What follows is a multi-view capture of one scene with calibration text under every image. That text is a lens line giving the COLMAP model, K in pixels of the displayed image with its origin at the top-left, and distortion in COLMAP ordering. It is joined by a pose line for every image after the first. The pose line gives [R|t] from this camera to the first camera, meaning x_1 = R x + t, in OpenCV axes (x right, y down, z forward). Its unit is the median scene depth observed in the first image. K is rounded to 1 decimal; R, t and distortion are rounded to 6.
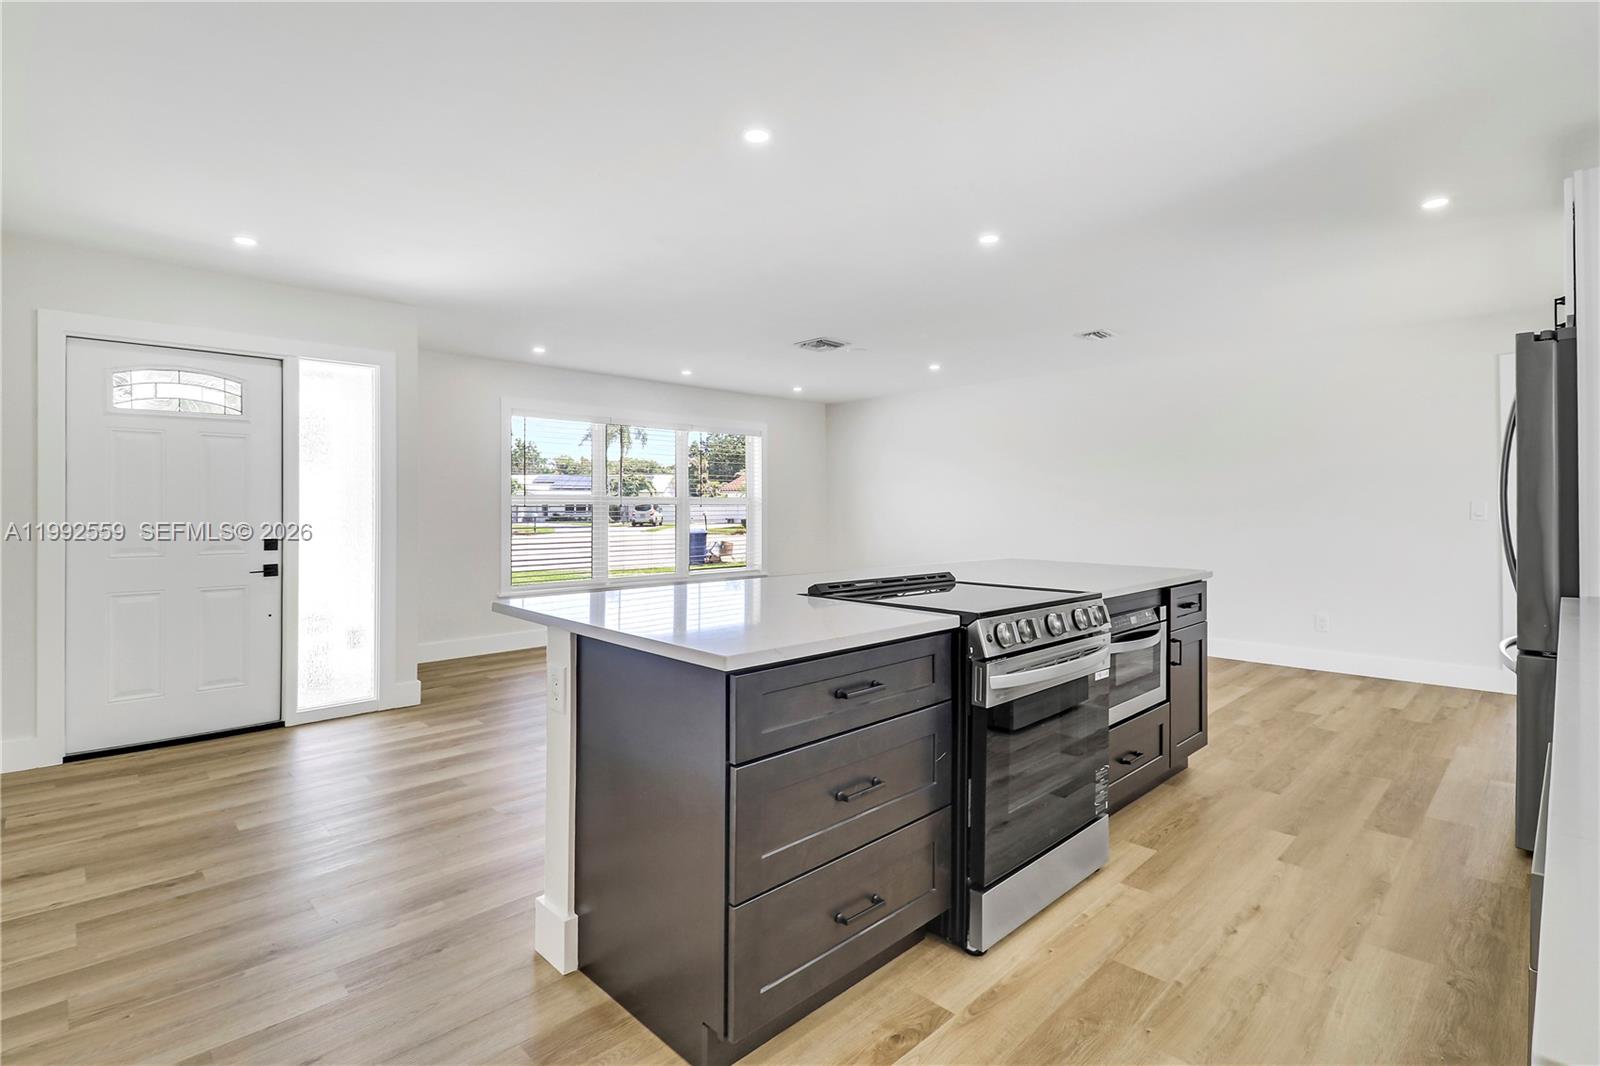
lens RADIAL K [[752.7, 0, 781.0], [0, 752.7, 514.5], [0, 0, 1]] dist [0.005263, -0.015659]
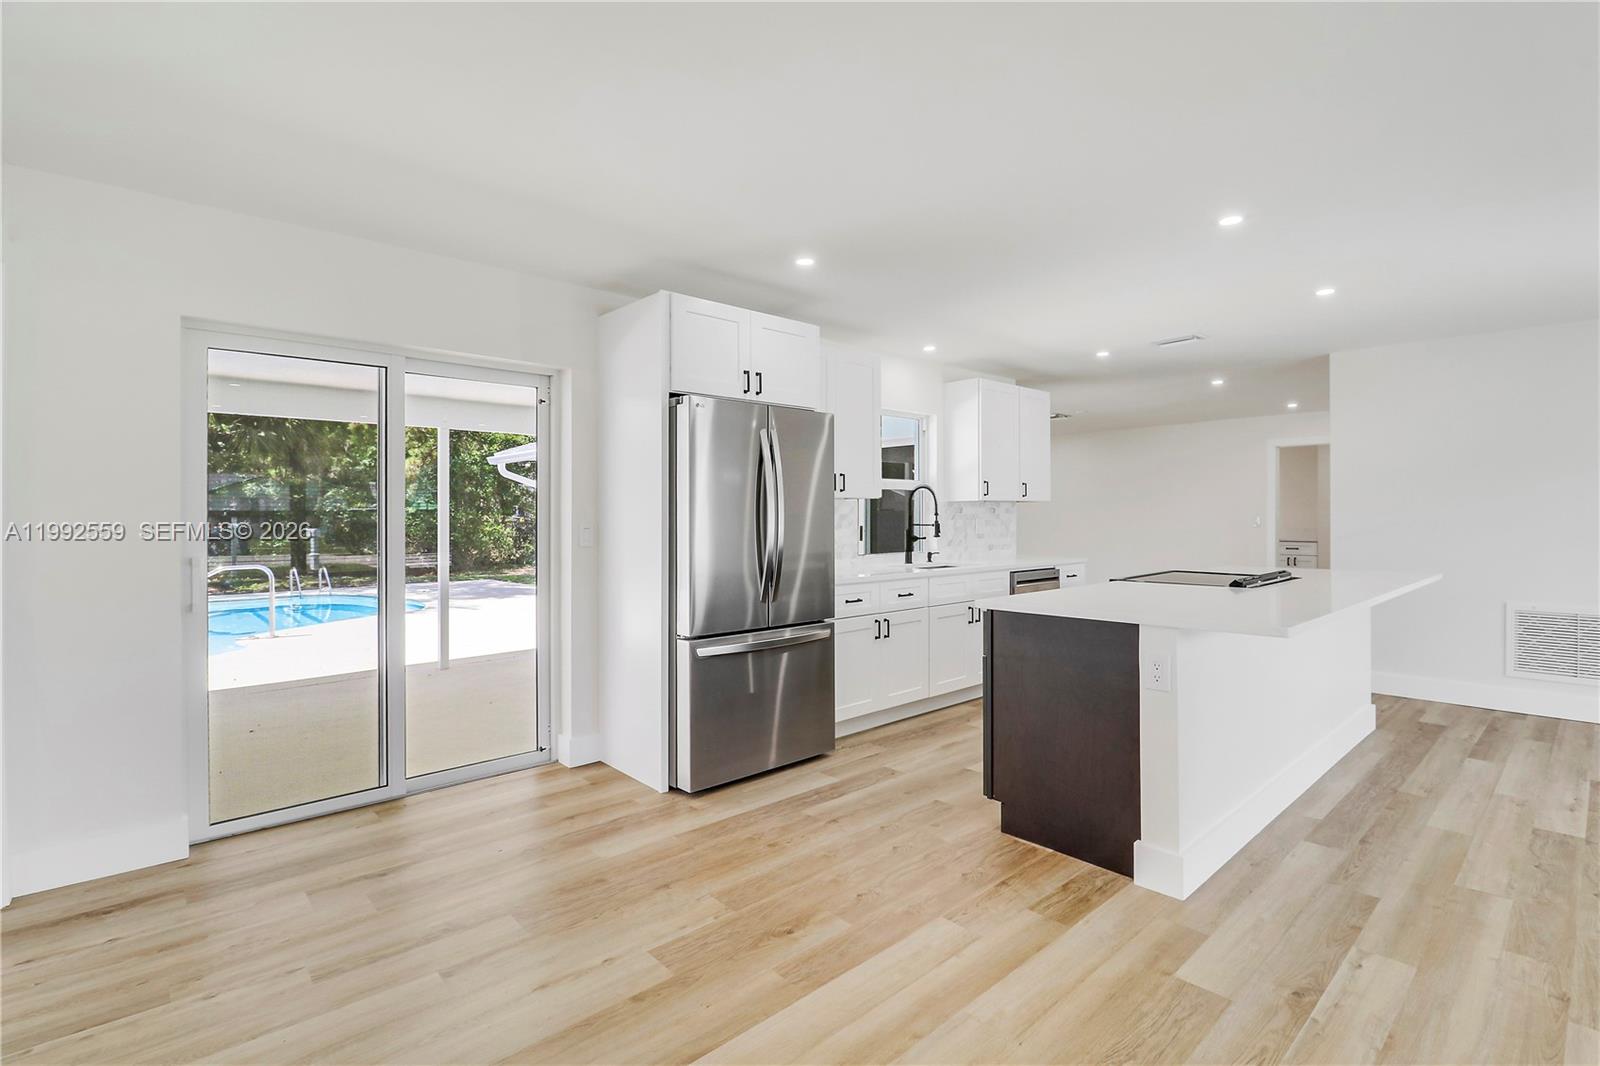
lens RADIAL K [[740.6, 0, 799.8], [0, 740.6, 520.5], [0, 0, 1]] dist [0.002835, -0.013276]
pose [[-0.999644, 0.008736, 0.025225, 0.983937], [0.009083, 0.999866, 0.013650, -0.043260], [-0.025102, 0.013874, -0.999589, 2.431072]]
